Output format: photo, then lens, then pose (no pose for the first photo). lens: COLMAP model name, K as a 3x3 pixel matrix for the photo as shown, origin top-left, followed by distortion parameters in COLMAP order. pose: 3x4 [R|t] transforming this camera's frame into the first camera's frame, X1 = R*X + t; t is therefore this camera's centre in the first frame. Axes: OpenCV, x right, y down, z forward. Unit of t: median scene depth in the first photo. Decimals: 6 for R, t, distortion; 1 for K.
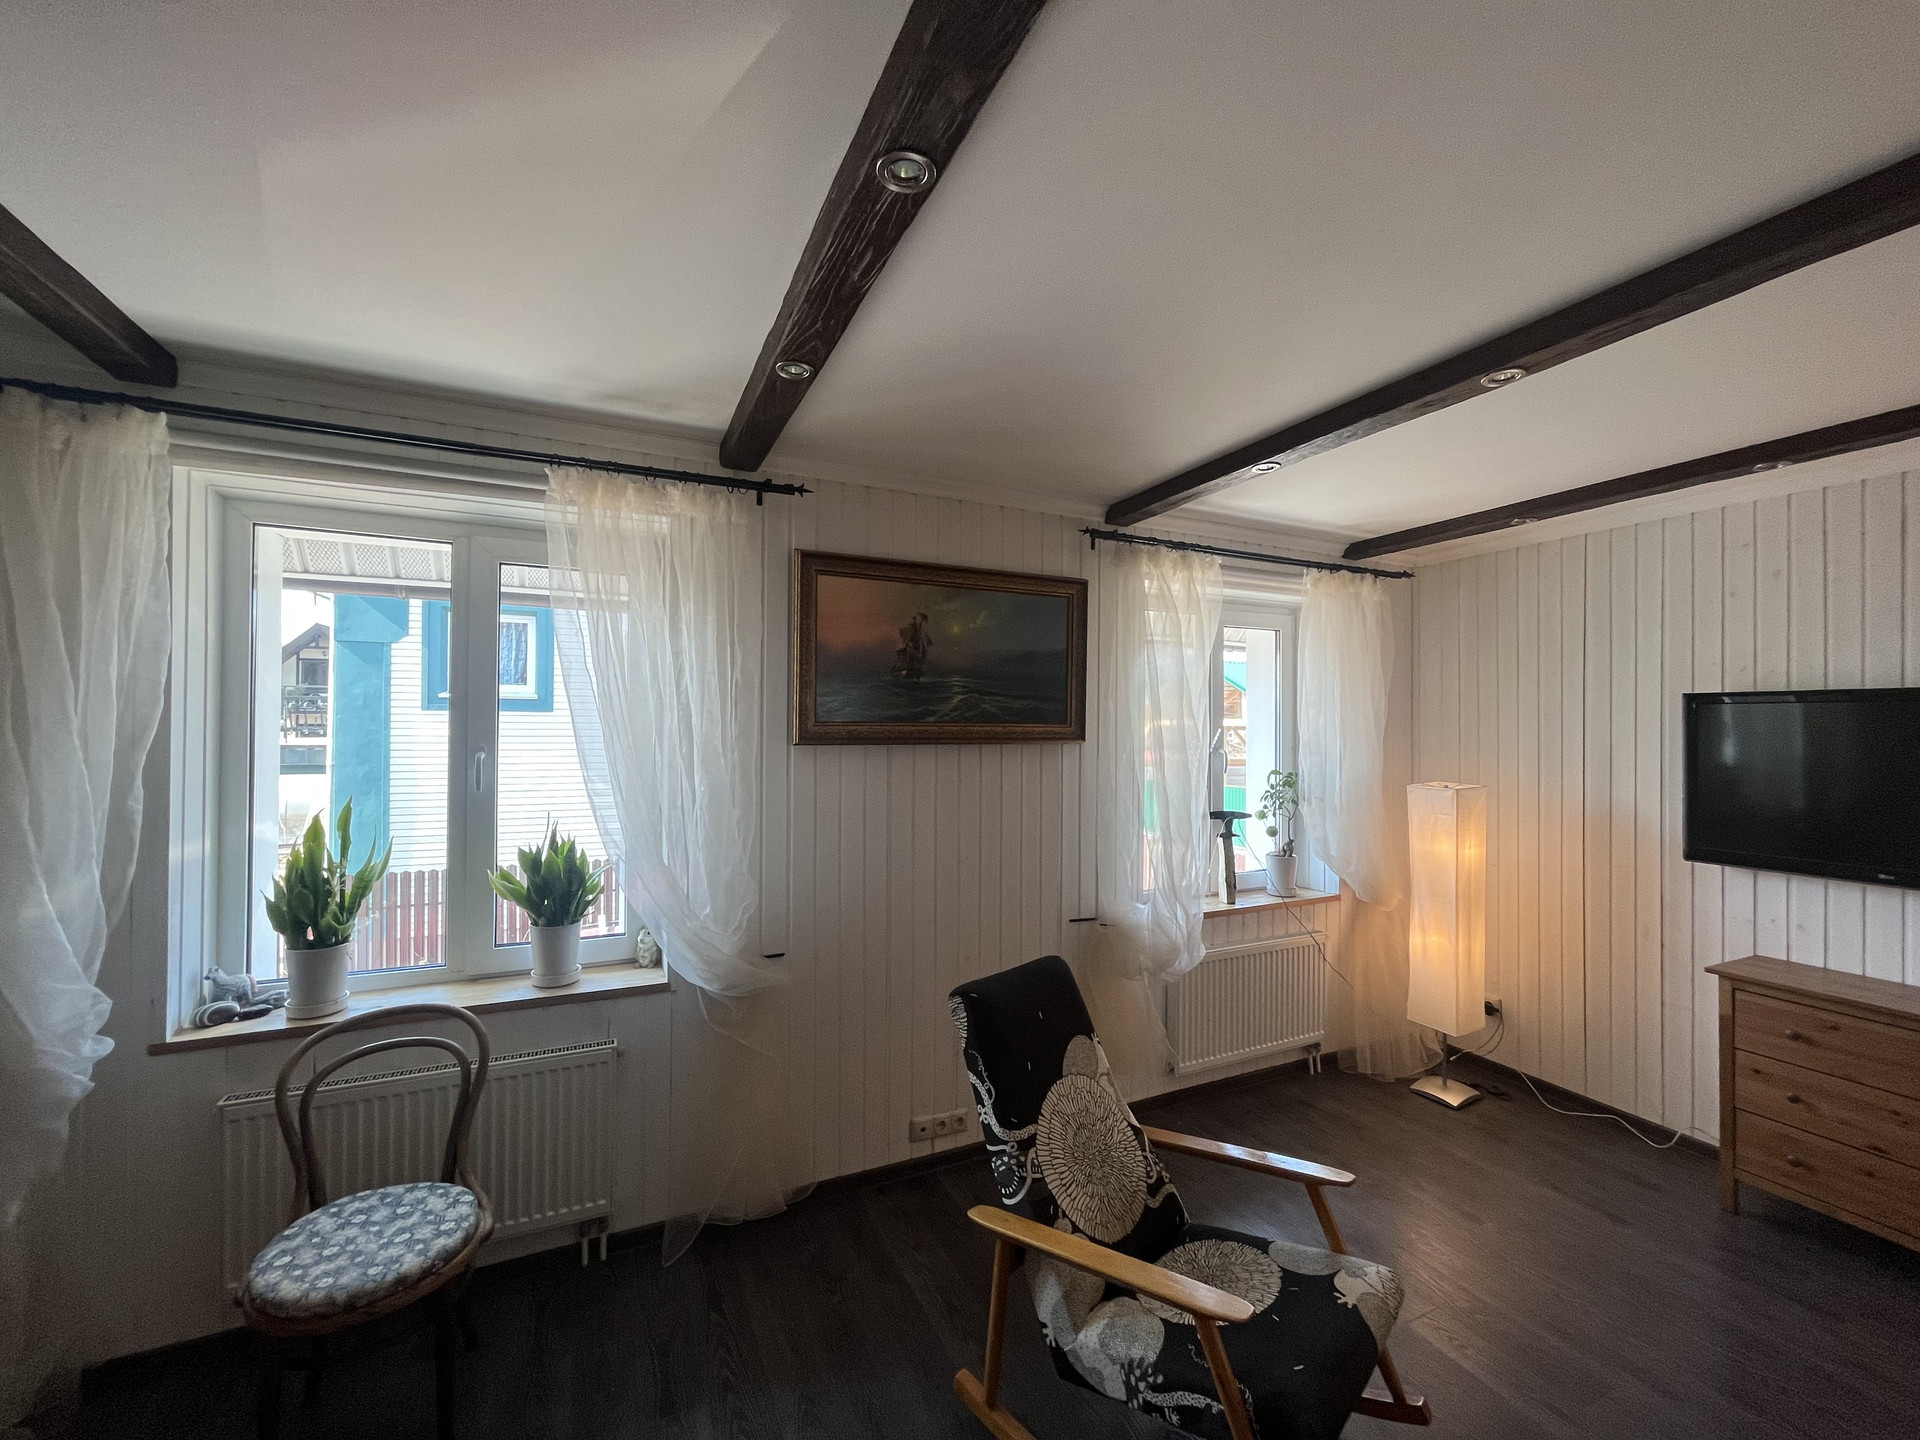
lens RADIAL K [[774.0, 0, 969.1], [0, 774.0, 720.5], [0, 0, 1]] dist [-0.003076, 0.000070]
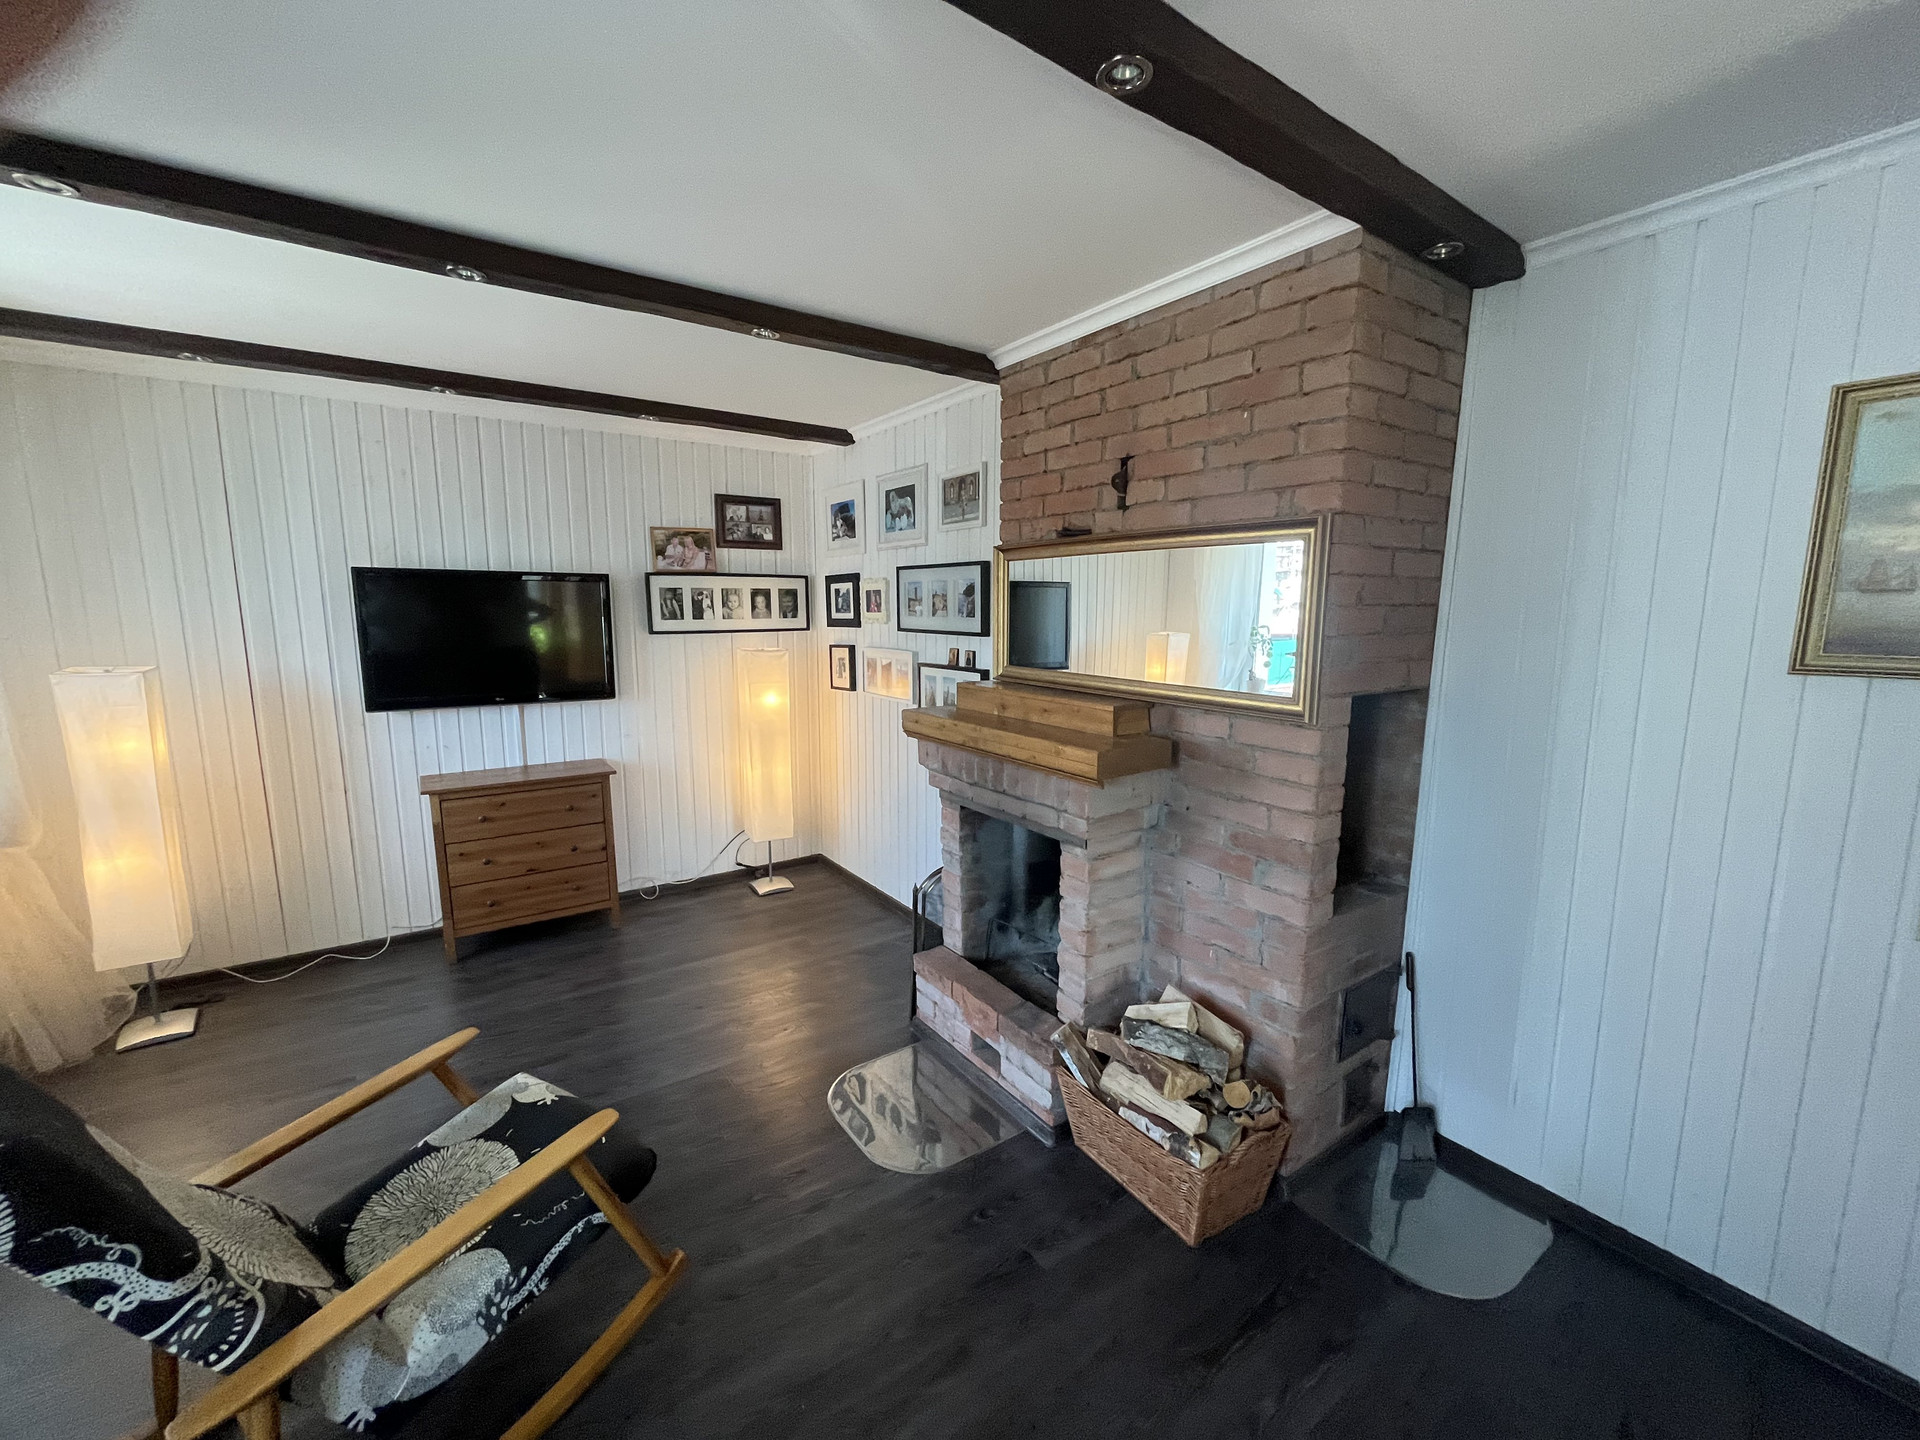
lens RADIAL K [[774.0, 0, 965.2], [0, 774.0, 718.8], [0, 0, 1]] dist [-0.003076, 0.000070]
pose [[-0.168633, -0.152936, 0.973742, -0.378920], [-0.017814, 0.988201, 0.152122, -0.002717], [-0.985518, 0.008307, -0.169368, 0.327990]]
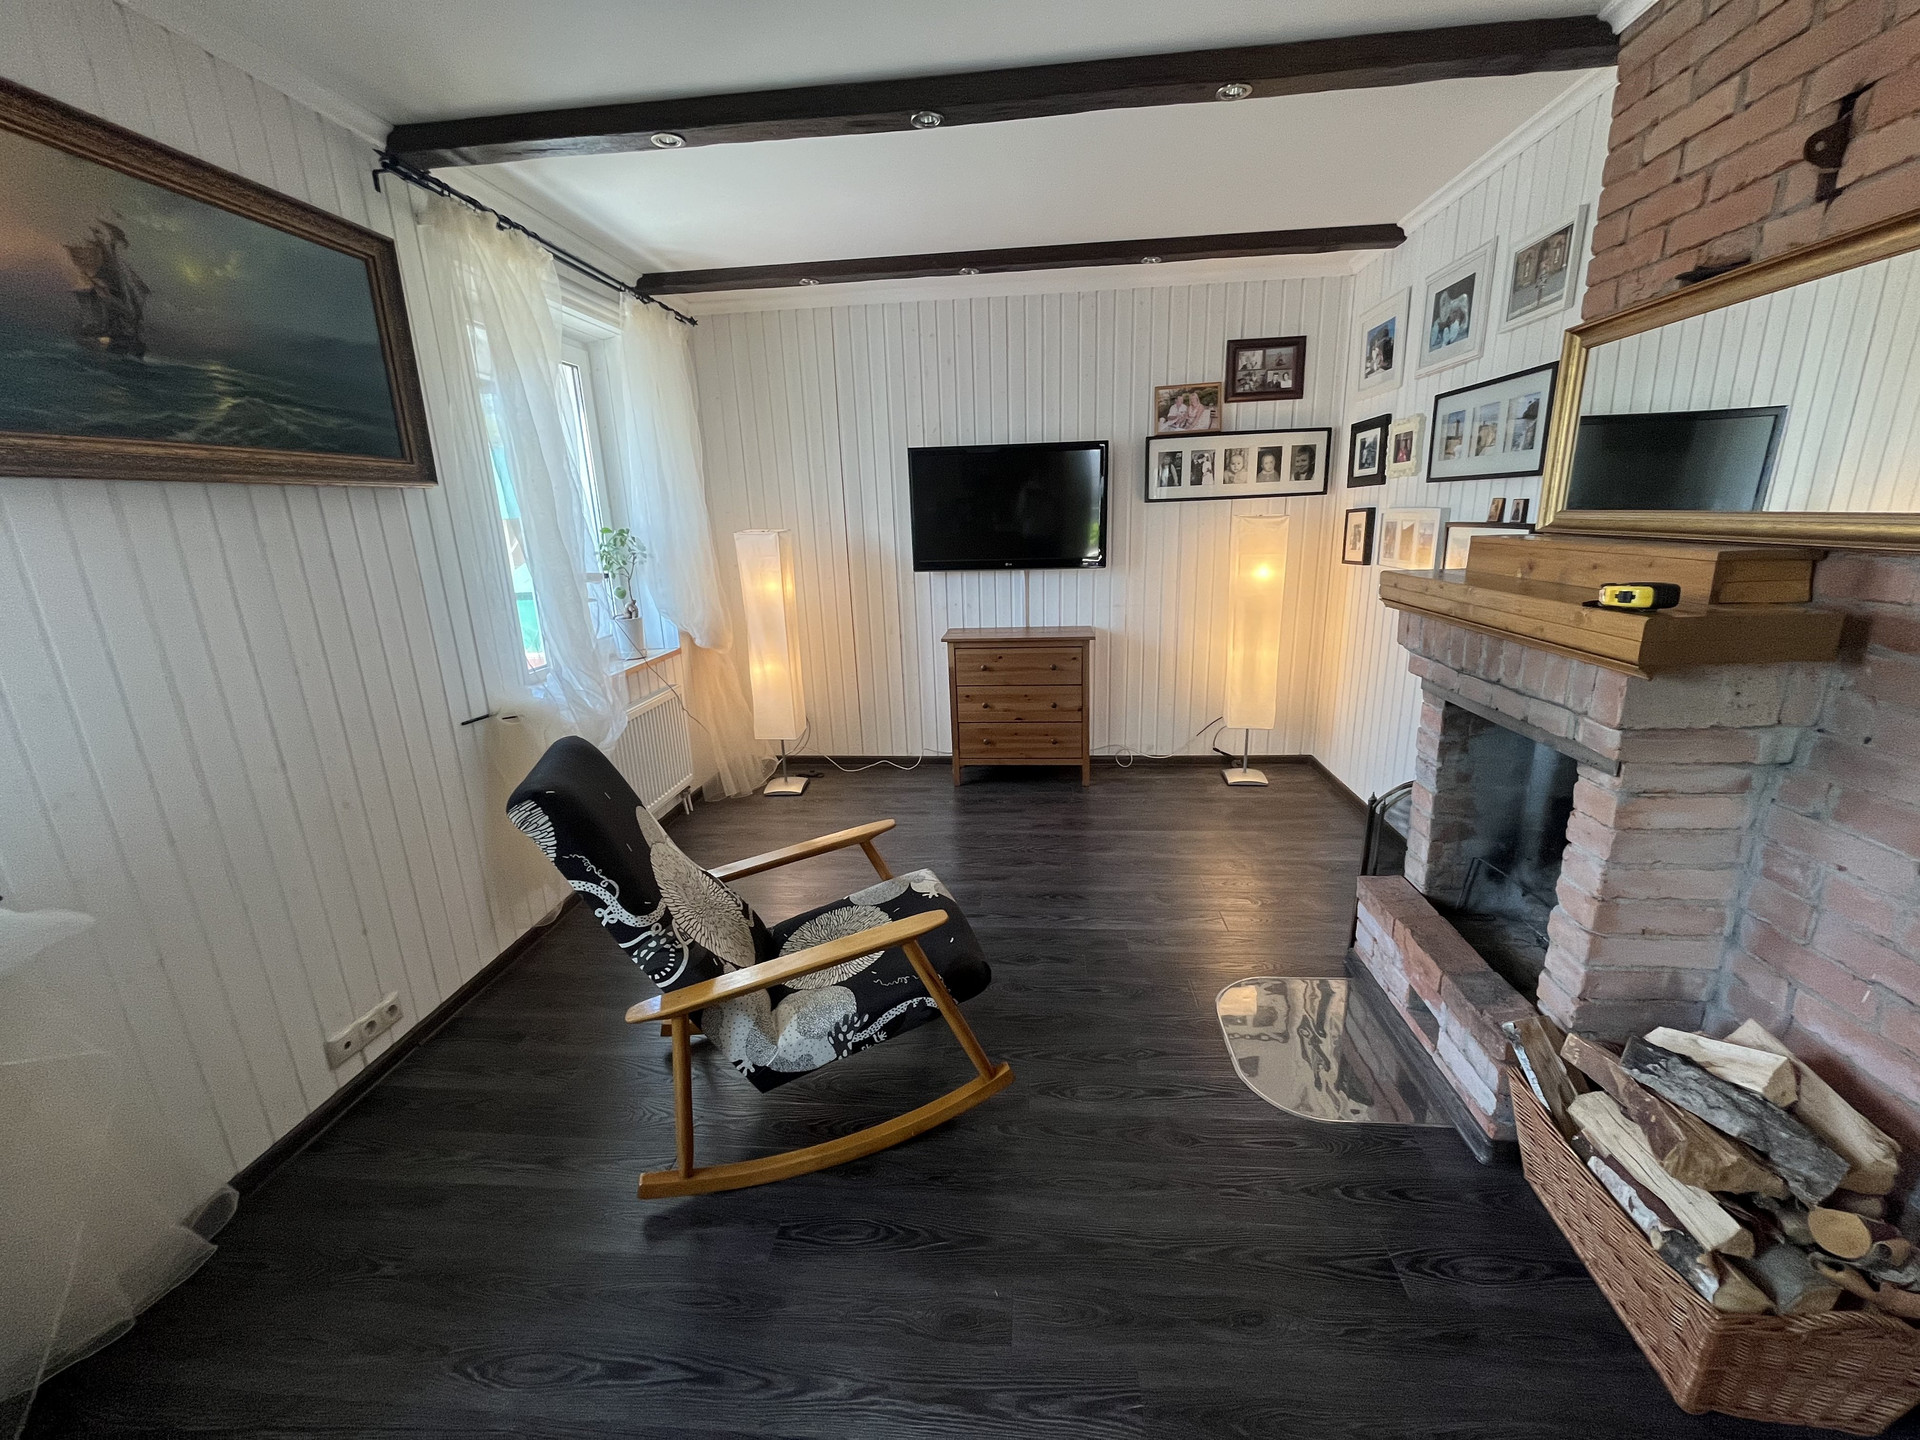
lens RADIAL K [[774.0, 0, 965.2], [0, 774.0, 720.8], [0, 0, 1]] dist [-0.003076, 0.000070]
pose [[0.510572, -0.248863, 0.823033, -0.280517], [0.027846, 0.961482, 0.273452, 0.061615], [-0.859384, -0.116699, 0.497836, 0.188801]]
